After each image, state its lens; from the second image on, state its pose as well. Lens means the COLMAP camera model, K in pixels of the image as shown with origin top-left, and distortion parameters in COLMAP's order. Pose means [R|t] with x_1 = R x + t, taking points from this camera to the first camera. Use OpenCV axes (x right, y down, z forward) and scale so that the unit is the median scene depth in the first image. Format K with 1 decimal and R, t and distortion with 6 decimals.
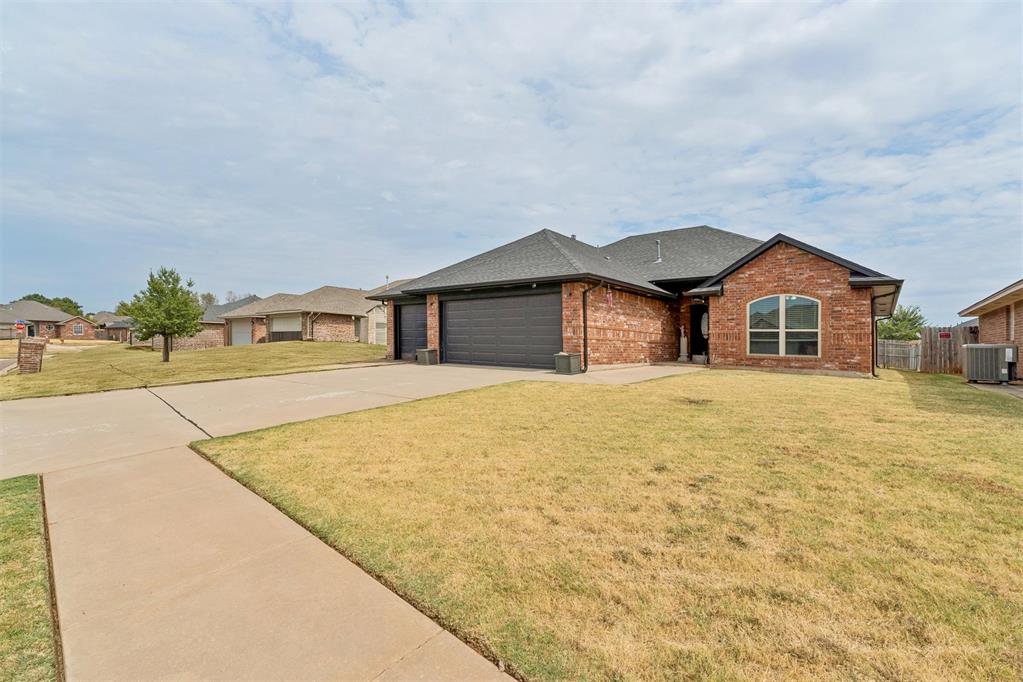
lens RADIAL K [[437.0, 0, 508.0], [0, 437.0, 337.1], [0, 0, 1]] dist [0.020597, -0.000530]
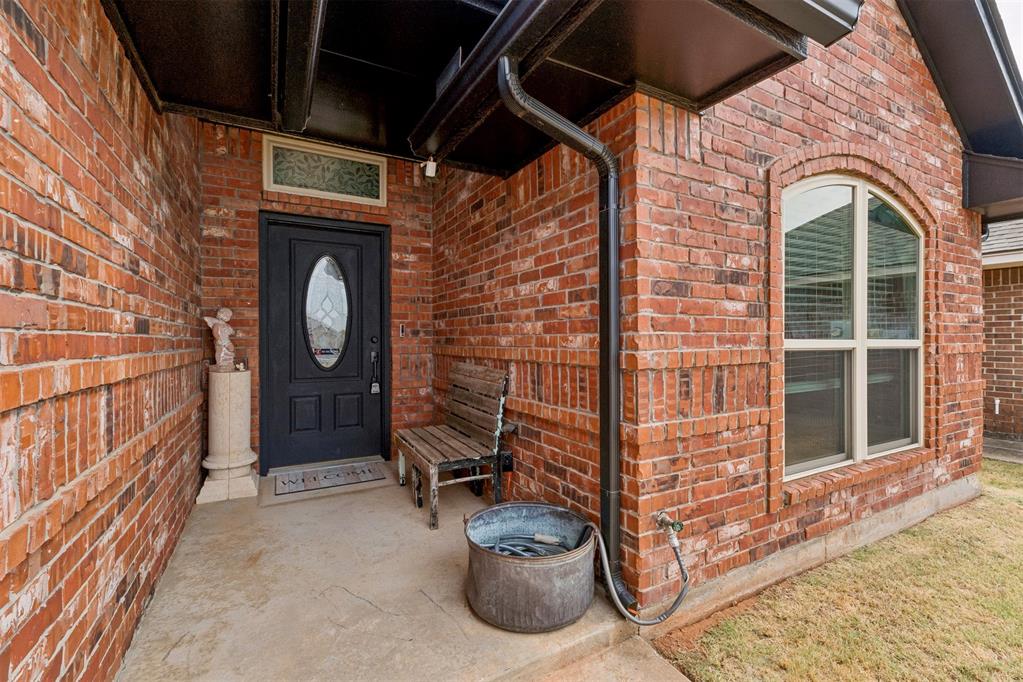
lens RADIAL K [[437.0, 0, 508.9], [0, 437.0, 349.2], [0, 0, 1]] dist [0.020597, -0.000530]
pose [[0.368351, -0.050725, 0.928302, 0.325553], [0.003679, 0.998582, 0.053105, -0.022484], [-0.929679, -0.016146, 0.368016, 0.998570]]
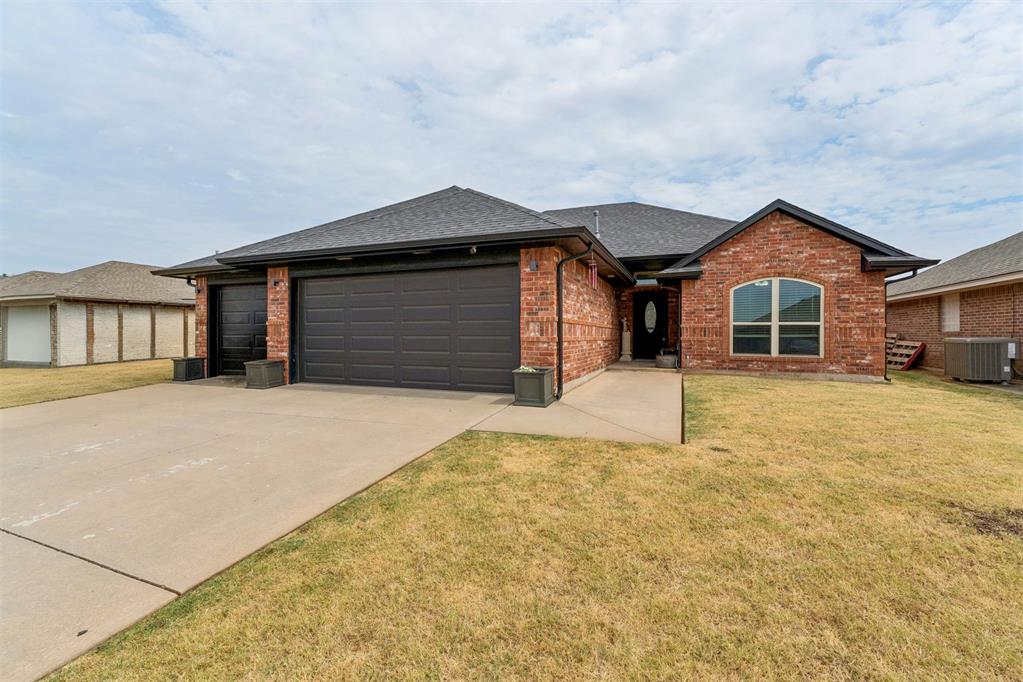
lens RADIAL K [[426.5, 0, 510.7], [0, 426.5, 299.5], [0, 0, 1]] dist [0.000694, 0.000000]
pose [[0.951128, 0.007879, 0.308698, -0.055707], [0.012074, 0.997961, -0.062671, -0.014852], [-0.308562, 0.063335, 0.949093, 0.387789]]
